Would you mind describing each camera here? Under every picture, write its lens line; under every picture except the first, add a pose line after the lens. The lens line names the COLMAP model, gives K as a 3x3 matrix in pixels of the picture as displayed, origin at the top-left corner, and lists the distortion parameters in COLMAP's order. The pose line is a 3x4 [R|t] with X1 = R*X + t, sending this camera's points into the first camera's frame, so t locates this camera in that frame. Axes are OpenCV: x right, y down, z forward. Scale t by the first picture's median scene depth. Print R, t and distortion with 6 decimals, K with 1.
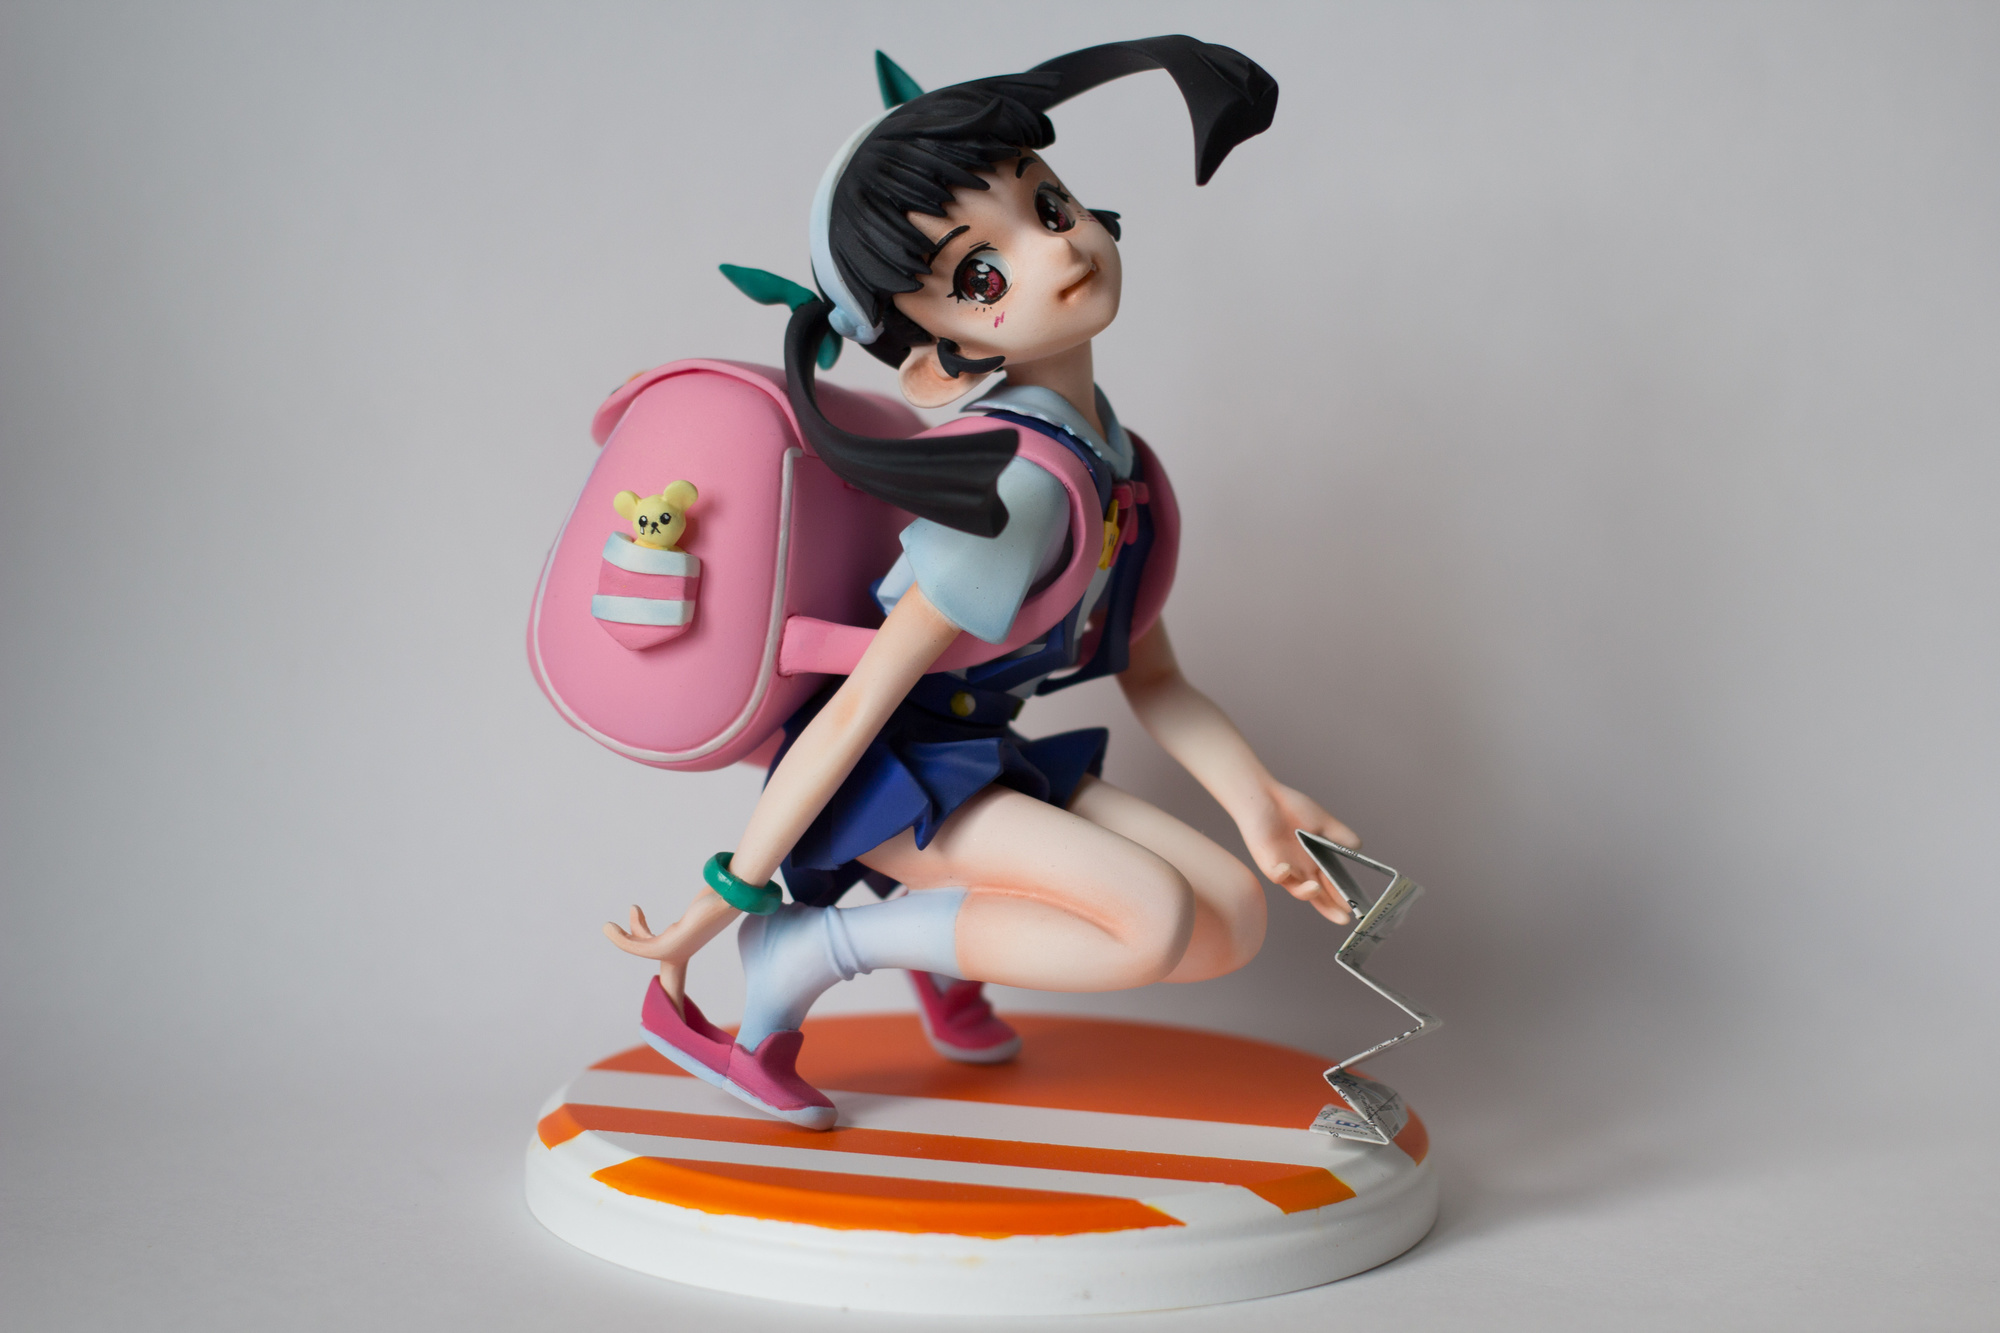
lens RADIAL K [[3952.1, 0, 1000.0], [0, 3952.1, 666.5], [0, 0, 1]] dist [-0.078430, 0.046144]
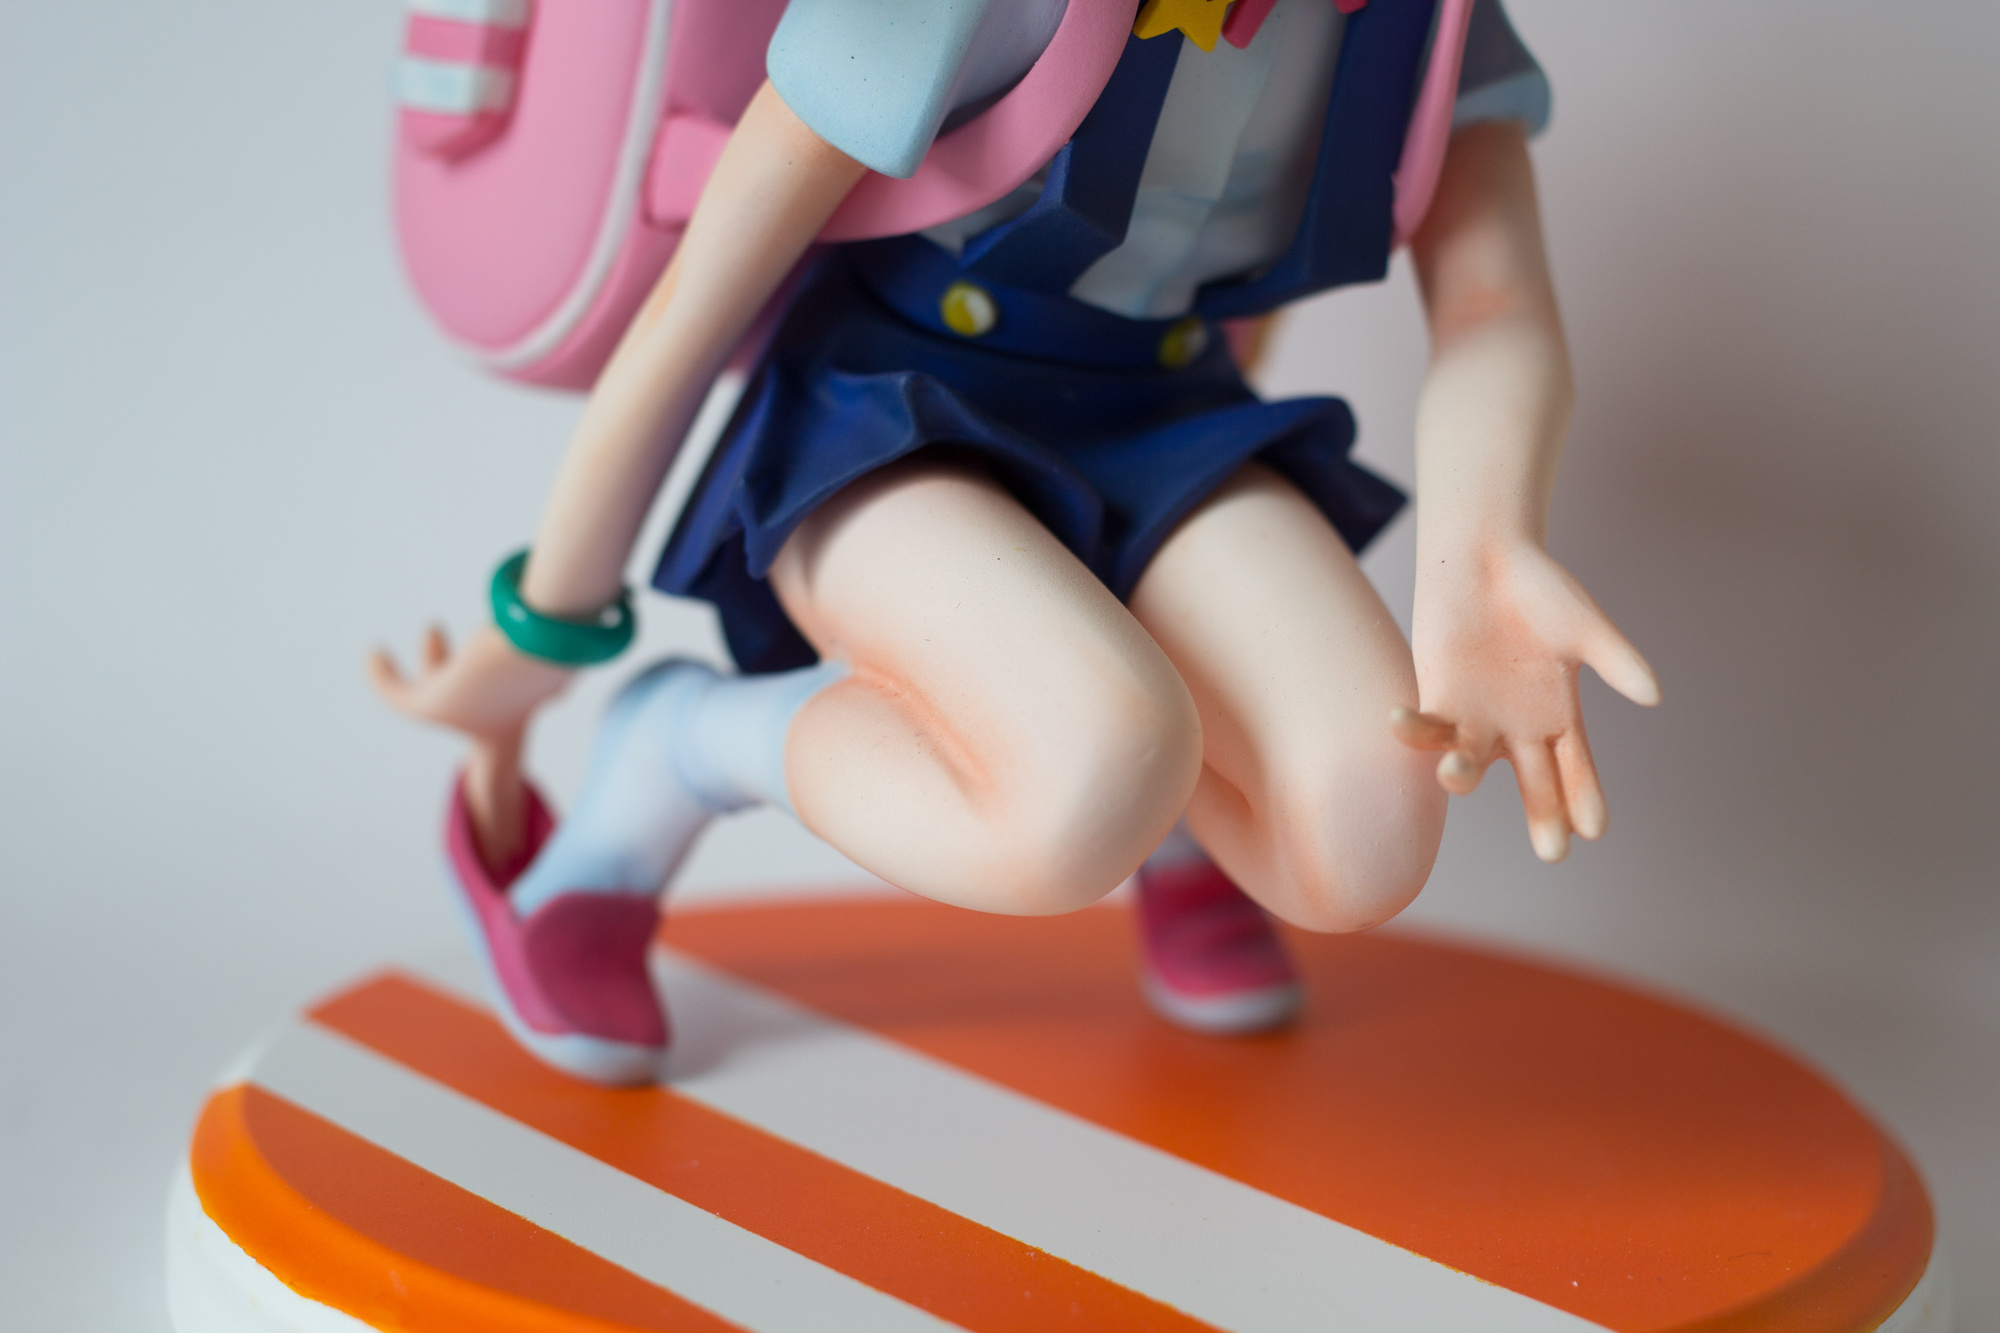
lens RADIAL K [[3952.1, 0, 1000.0], [0, 3952.1, 666.5], [0, 0, 1]] dist [-0.078430, 0.046144]
pose [[0.792744, 0.132124, -0.595063, 0.306655], [-0.092863, 0.991009, 0.096325, 0.005957], [0.602440, -0.021102, 0.797885, 0.610878]]
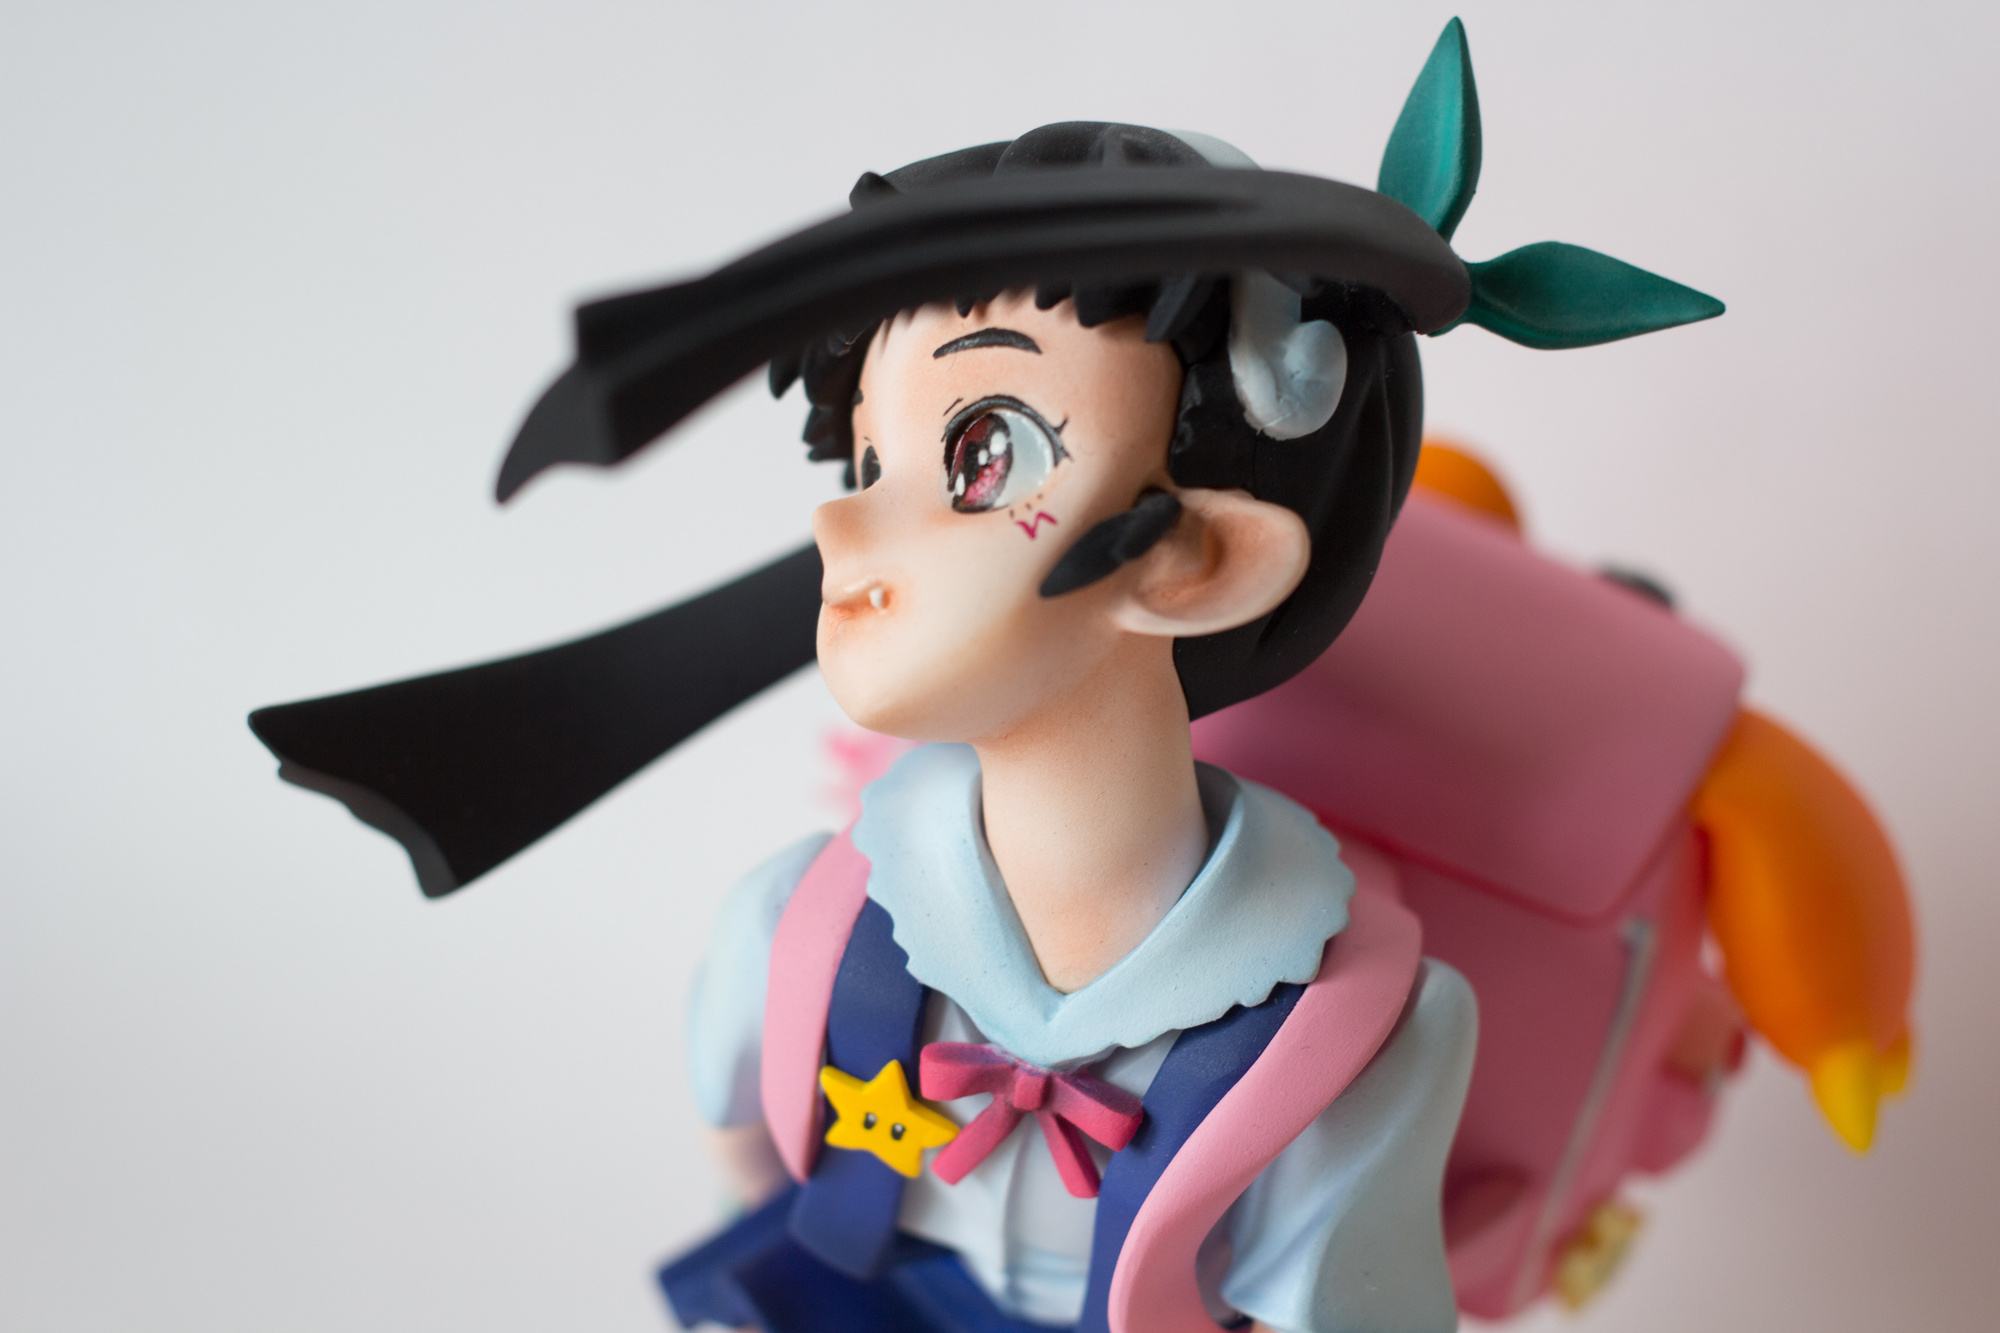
lens RADIAL K [[3853.7, 0, 1000.0], [0, 3853.7, 666.5], [0, 0, 1]] dist [-0.060413, 0.163617]
pose [[-0.043327, 0.490041, -0.870622, 0.409607], [-0.211826, 0.847121, 0.487355, -0.311788], [0.976347, 0.205536, 0.067100, 0.982216]]
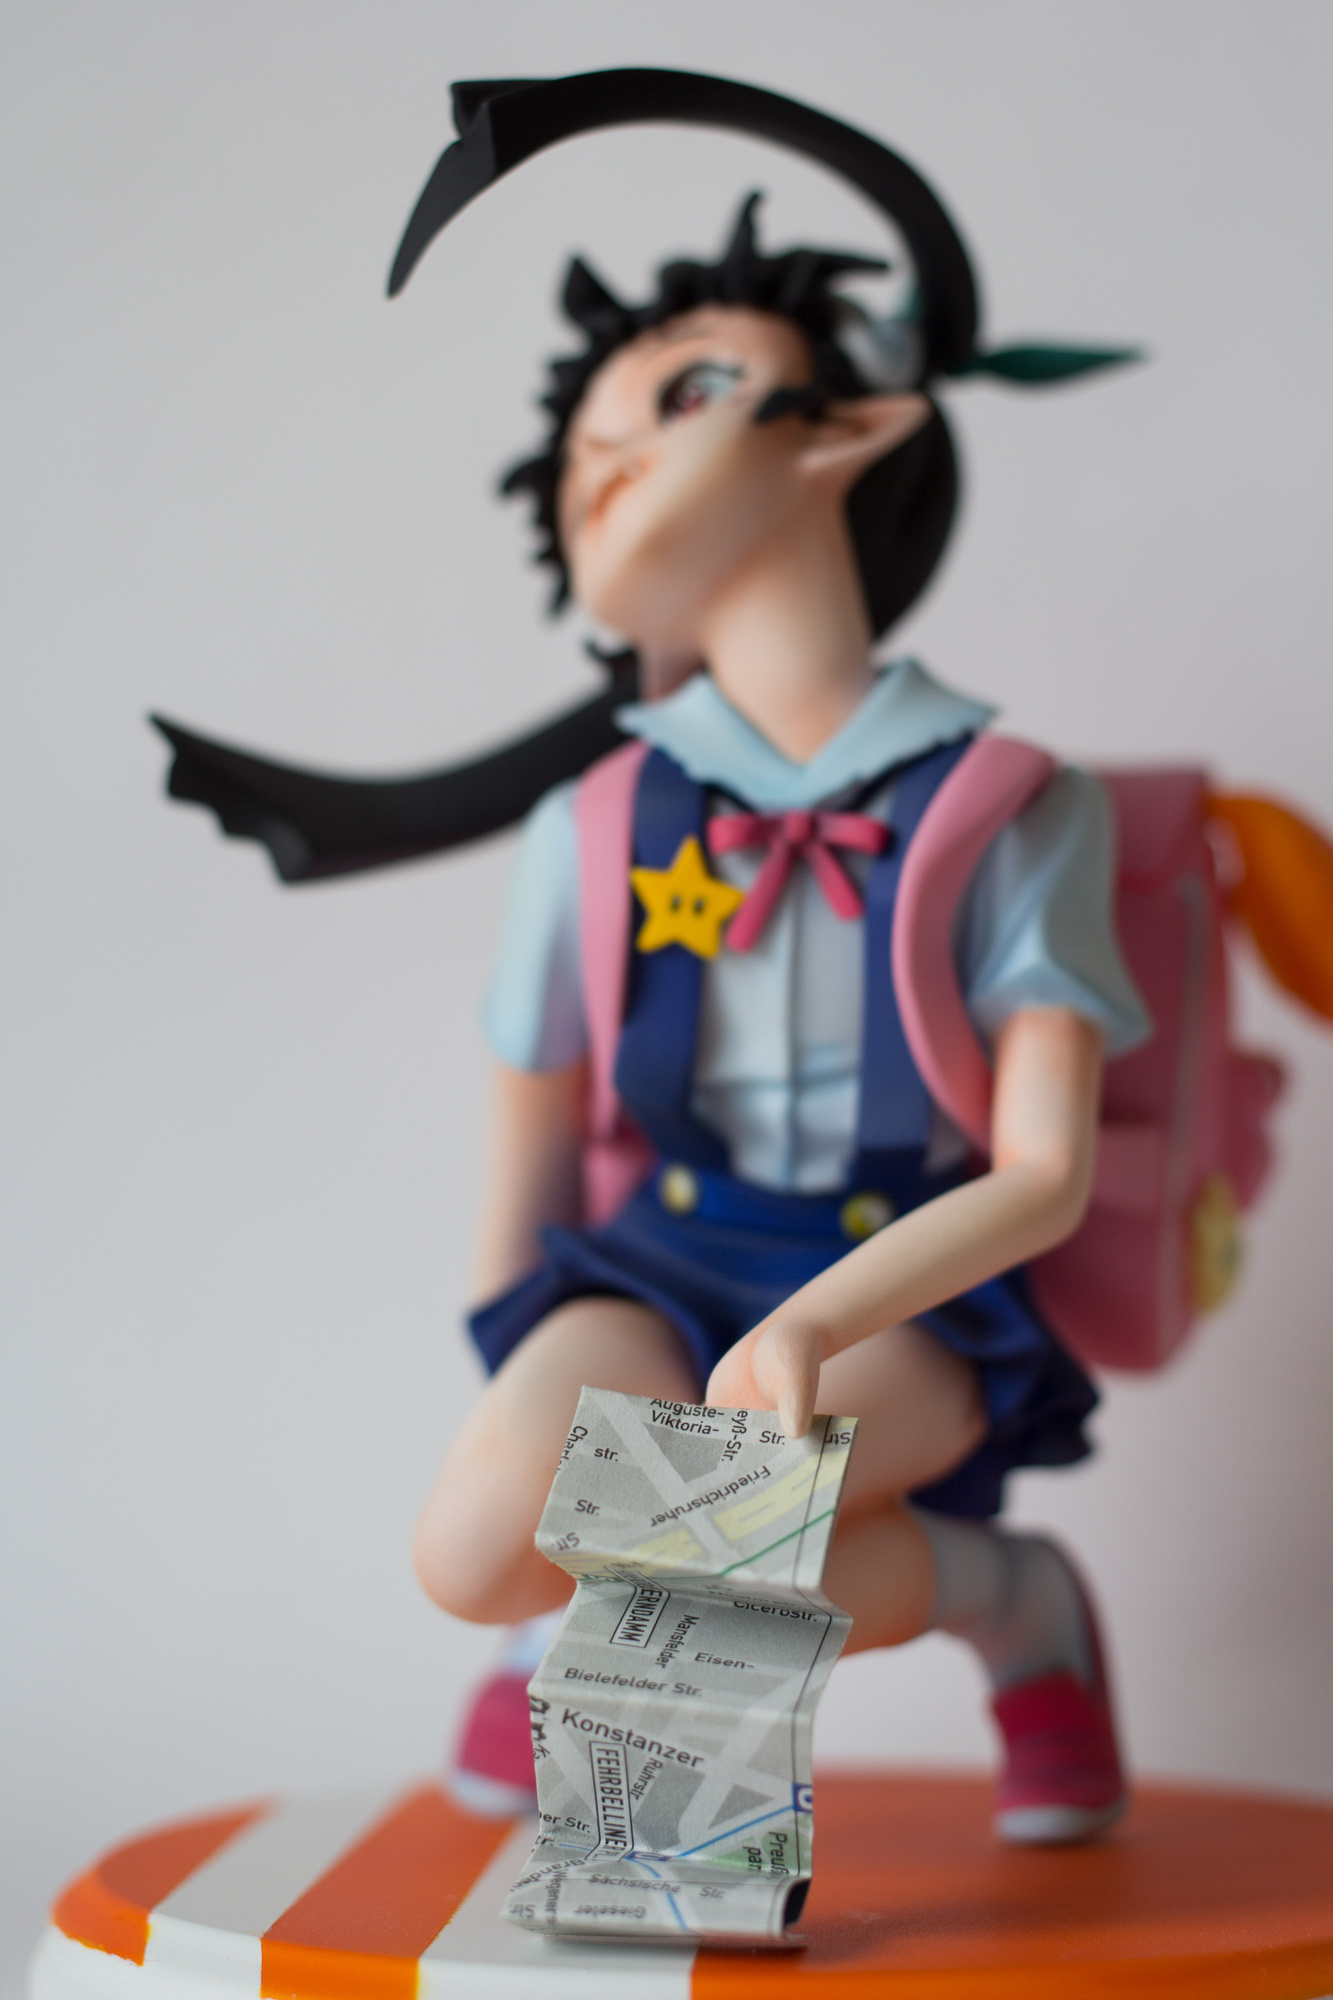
lens RADIAL K [[3952.1, 0, 666.5], [0, 3952.1, 1000.0], [0, 0, 1]] dist [-0.078430, 0.046144]
pose [[0.155281, -0.084677, -0.984235, 0.634606], [-0.102481, 0.989563, -0.101304, 0.045293], [0.982540, 0.116596, 0.144983, 0.920436]]
